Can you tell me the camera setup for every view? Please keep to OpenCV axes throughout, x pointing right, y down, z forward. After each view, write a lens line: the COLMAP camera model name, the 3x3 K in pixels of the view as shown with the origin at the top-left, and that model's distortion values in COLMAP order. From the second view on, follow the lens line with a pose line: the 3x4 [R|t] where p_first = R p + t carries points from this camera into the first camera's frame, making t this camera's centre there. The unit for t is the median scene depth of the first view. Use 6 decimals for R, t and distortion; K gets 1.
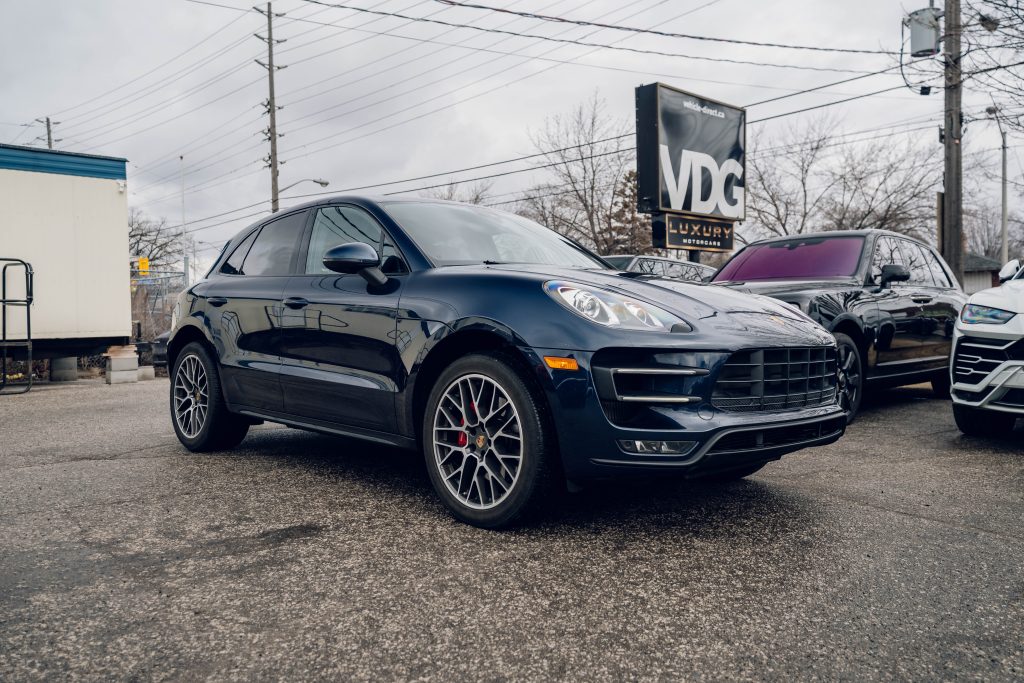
lens RADIAL K [[819.1, 0, 500.9], [0, 819.1, 334.7], [0, 0, 1]] dist [0.001055, 0.002030]
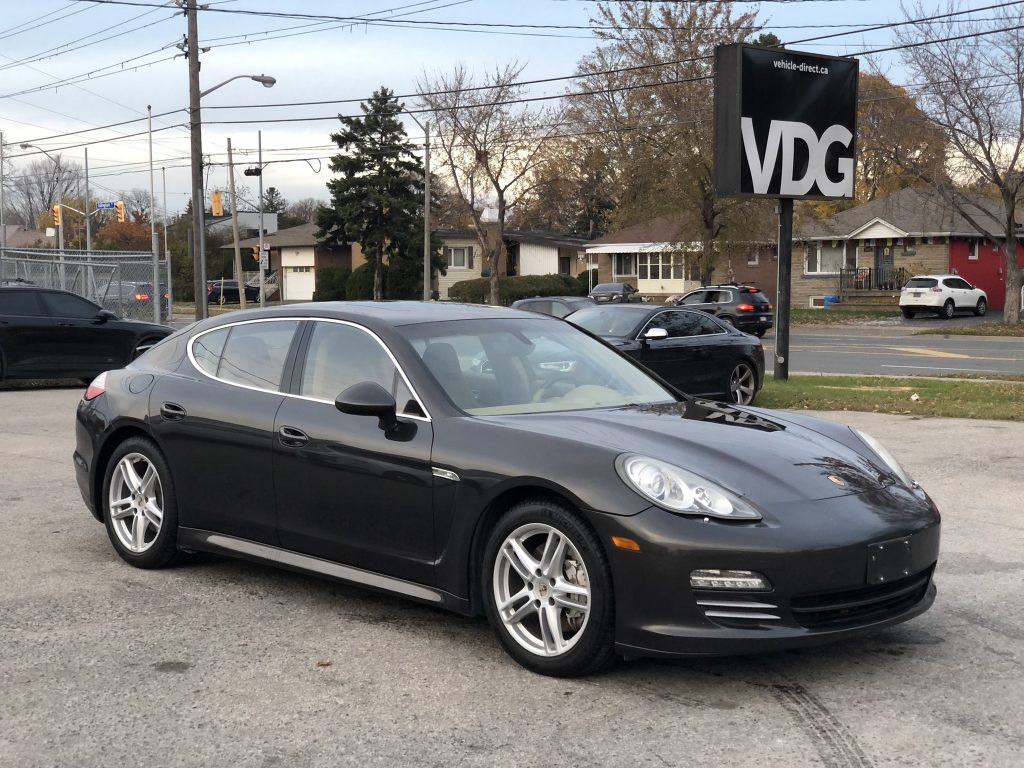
lens RADIAL K [[1542.6, 0, 499.2], [0, 1542.6, 383.3], [0, 0, 1]] dist [0.056166, 0.016823]
pose [[0.999692, 0.014086, -0.020415, -0.016022], [-0.012981, 0.998494, 0.053303, -0.037714], [0.021135, -0.053021, 0.998370, -0.553824]]
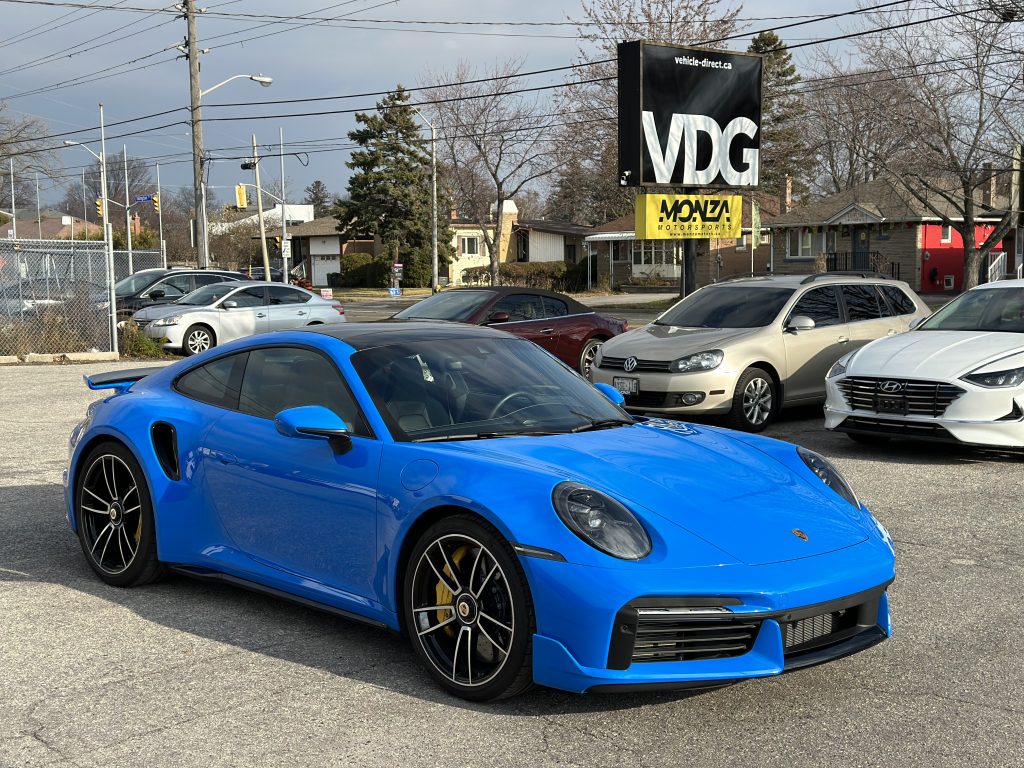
lens RADIAL K [[1432.9, 0, 498.4], [0, 1432.9, 384.2], [0, 0, 1]] dist [0.136114, 0.005884]
pose [[0.998644, 0.010639, -0.050957, 0.110752], [-0.007123, 0.997614, 0.068672, -0.038413], [0.051566, -0.068216, 0.996337, -0.549211]]
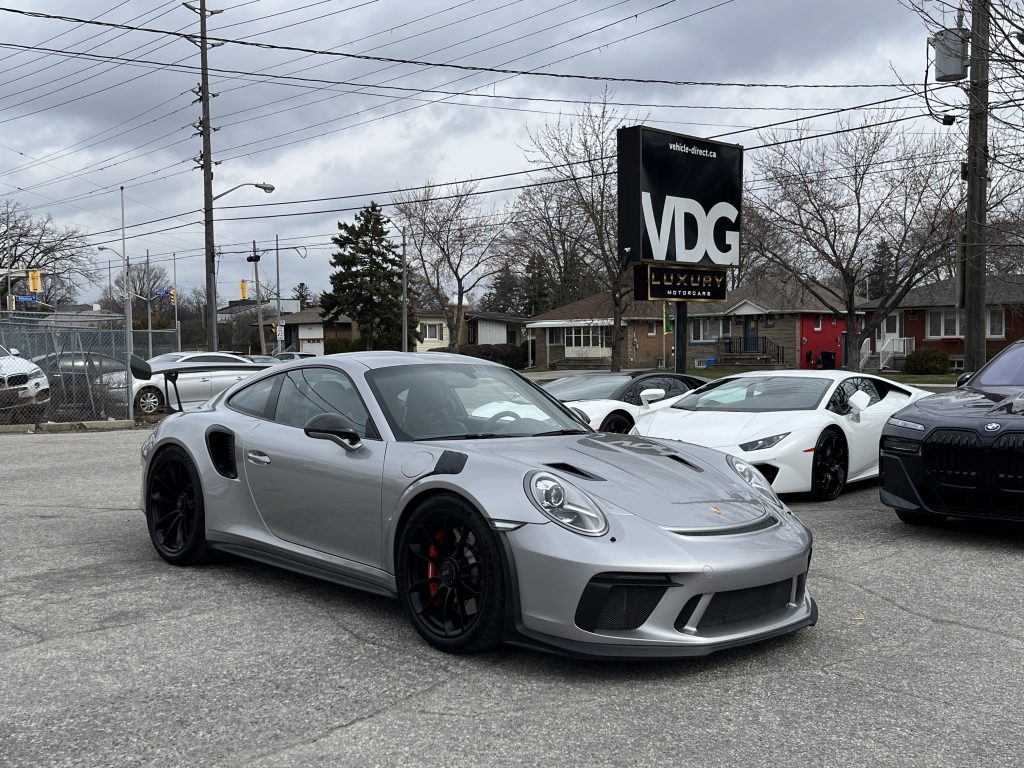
lens RADIAL K [[1099.8, 0, 512.0], [0, 1099.8, 384.0], [0, 0, 1]] dist [0.042386, -0.015988]
pose [[0.999839, 0.009330, 0.015314, 0.025337], [-0.009572, 0.999829, 0.015814, -0.026856], [-0.015164, -0.015958, 0.999758, -0.248912]]
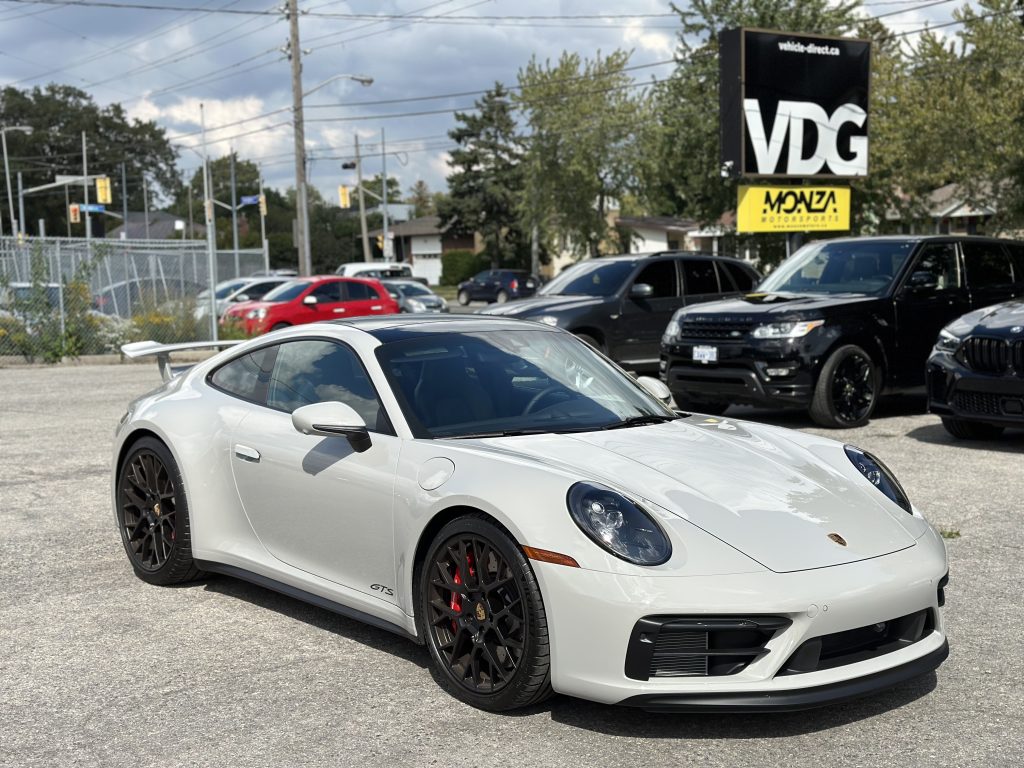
lens RADIAL K [[1432.9, 0, 498.4], [0, 1432.9, 384.2], [0, 0, 1]] dist [0.136114, 0.005884]
pose [[0.992414, 0.008520, -0.122647, 0.115493], [0.000081, 0.997550, 0.069956, -0.035662], [0.122943, -0.069435, 0.989982, -0.524309]]
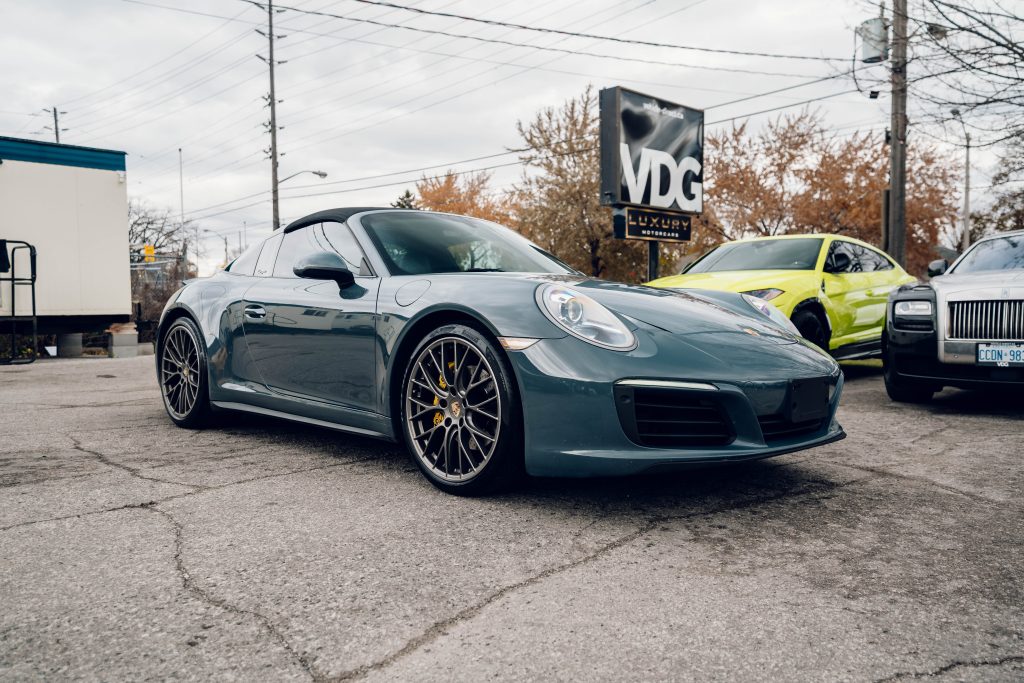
lens RADIAL K [[799.6, 0, 512.0], [0, 799.6, 341.5], [0, 0, 1]] dist [-0.000765, 0.004376]
pose [[0.999902, 0.007645, 0.011718, 0.036611], [-0.007897, 0.999735, 0.021619, 0.008810], [-0.011549, -0.021710, 0.999698, -0.060852]]
